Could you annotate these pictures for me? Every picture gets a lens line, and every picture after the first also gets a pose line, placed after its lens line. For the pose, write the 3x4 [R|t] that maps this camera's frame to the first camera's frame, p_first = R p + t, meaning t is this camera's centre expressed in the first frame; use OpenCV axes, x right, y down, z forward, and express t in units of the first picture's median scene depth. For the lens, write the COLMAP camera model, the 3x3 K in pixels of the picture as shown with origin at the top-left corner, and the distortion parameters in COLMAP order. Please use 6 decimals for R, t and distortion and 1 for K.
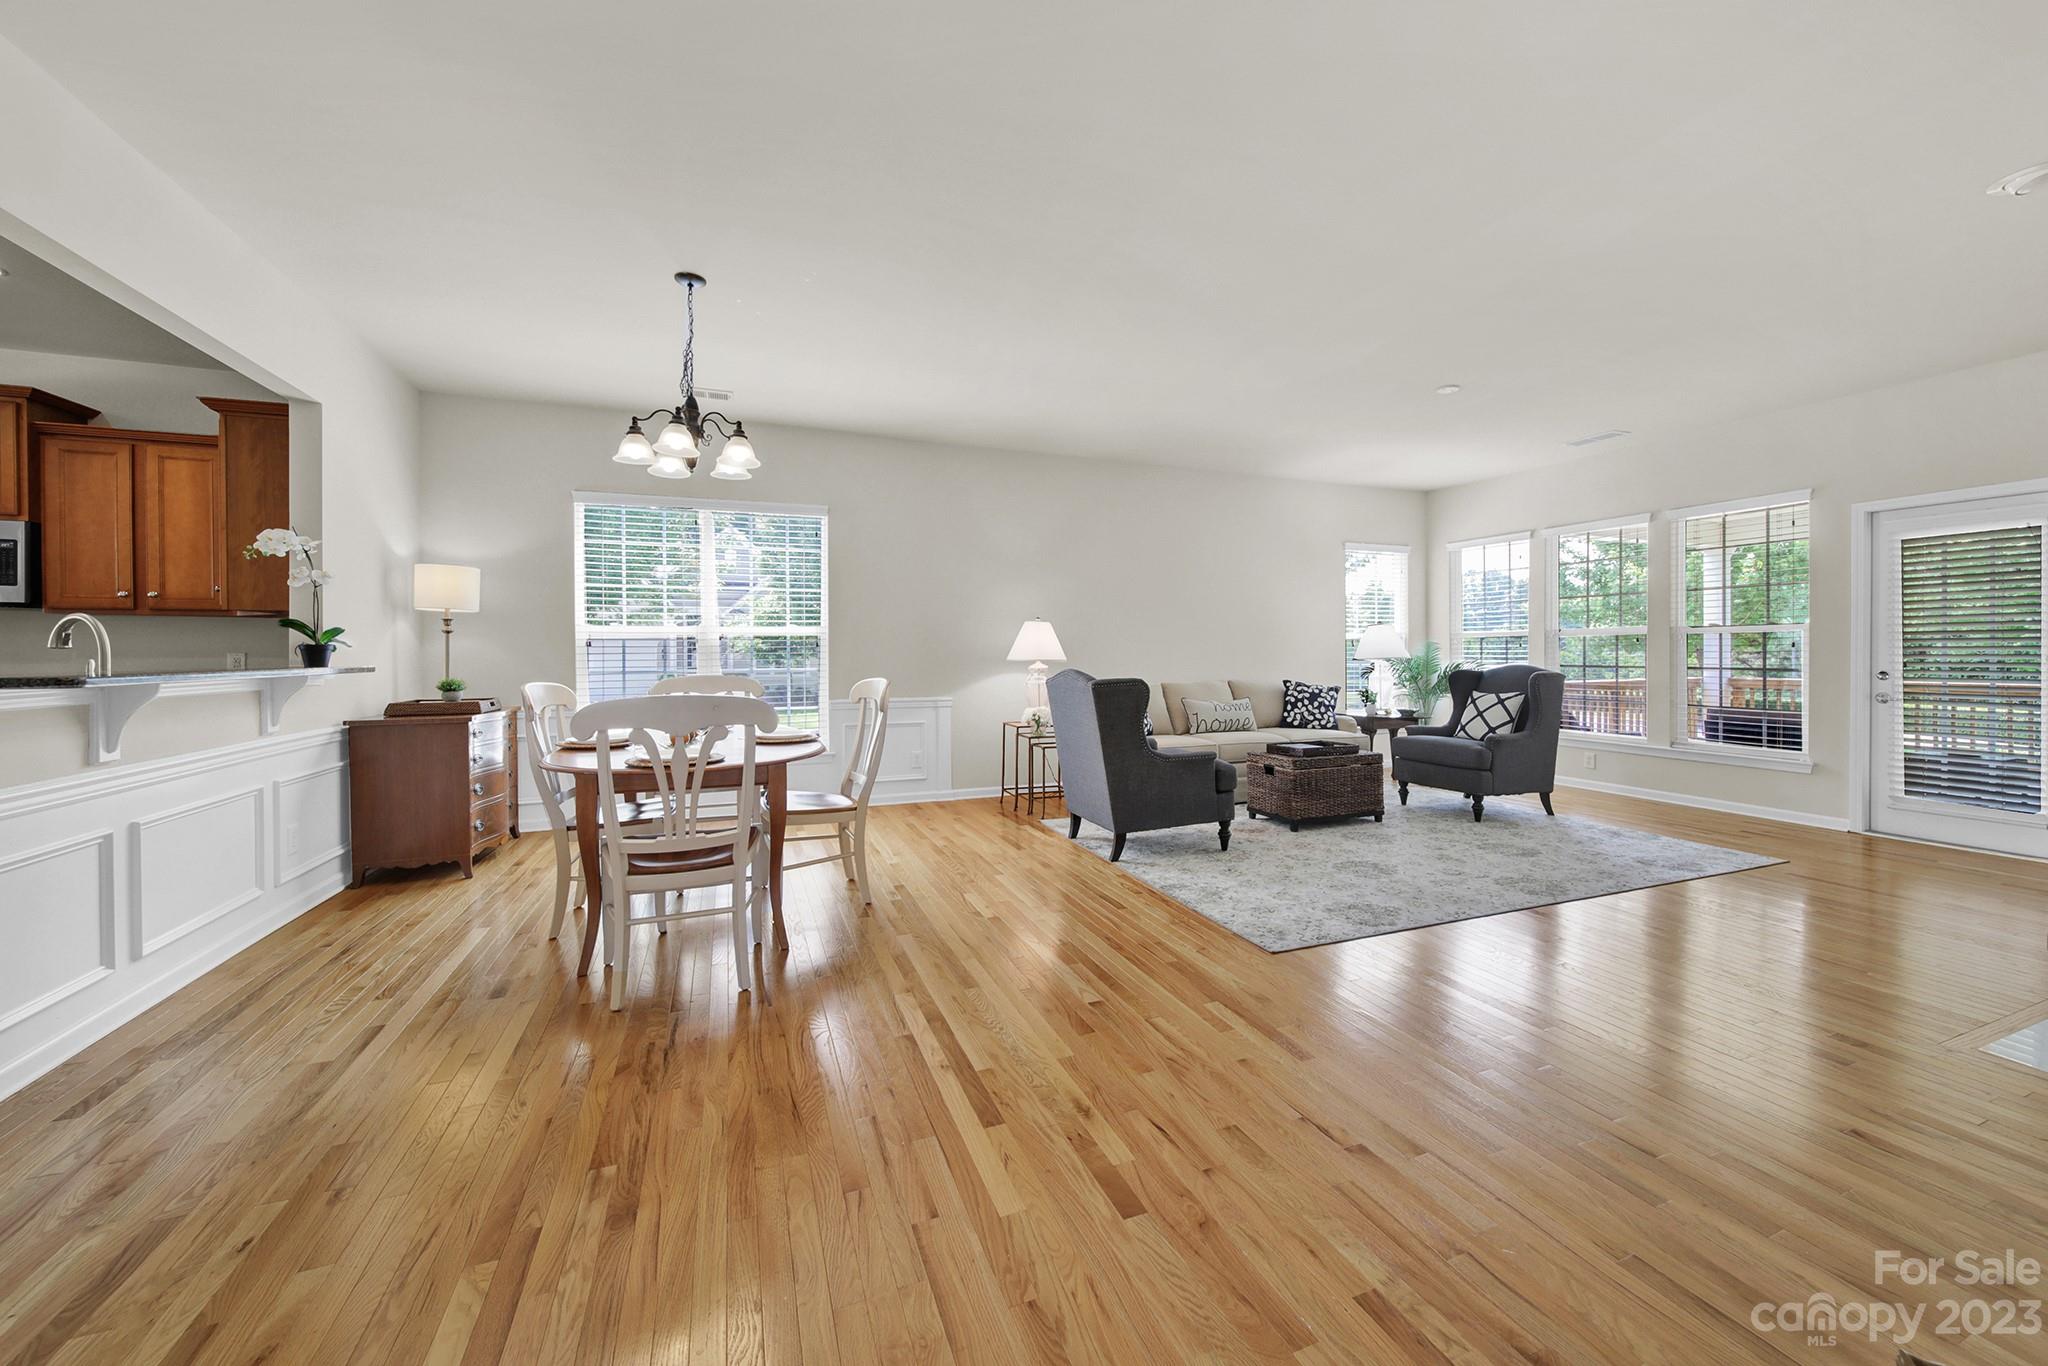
lens RADIAL K [[744.9, 0, 994.3], [0, 744.9, 656.7], [0, 0, 1]] dist [0.000165, -0.000036]
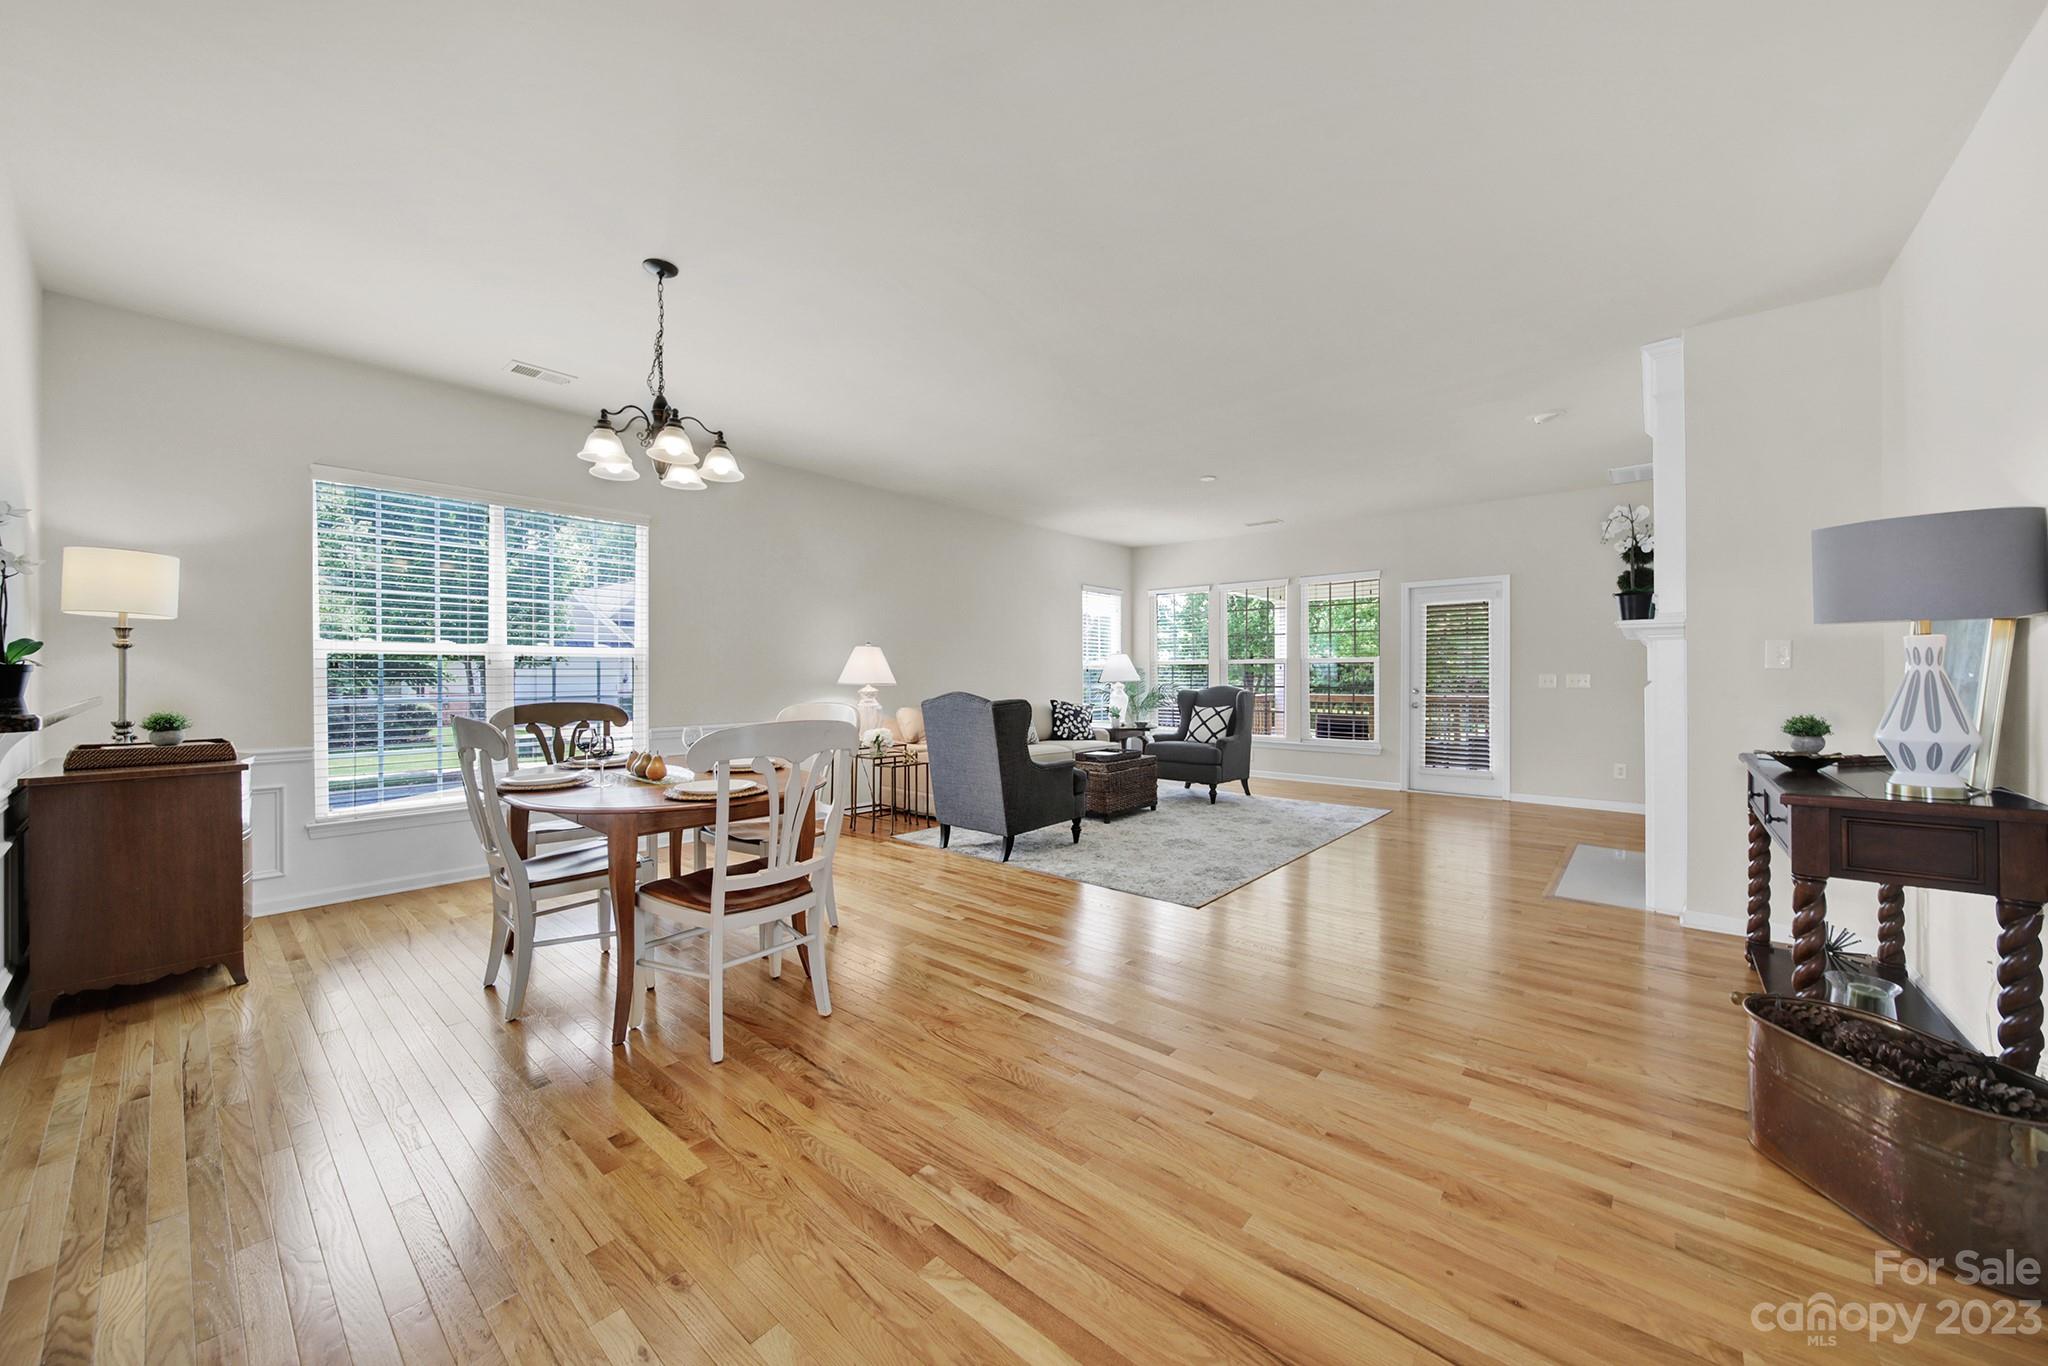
lens RADIAL K [[744.9, 0, 982.5], [0, 744.9, 671.4], [0, 0, 1]] dist [0.000165, -0.000036]
pose [[0.887733, 0.003735, 0.460343, -0.338662], [0.001622, 0.999936, -0.011240, -0.000634], [-0.460355, 0.010725, 0.887670, 0.008875]]
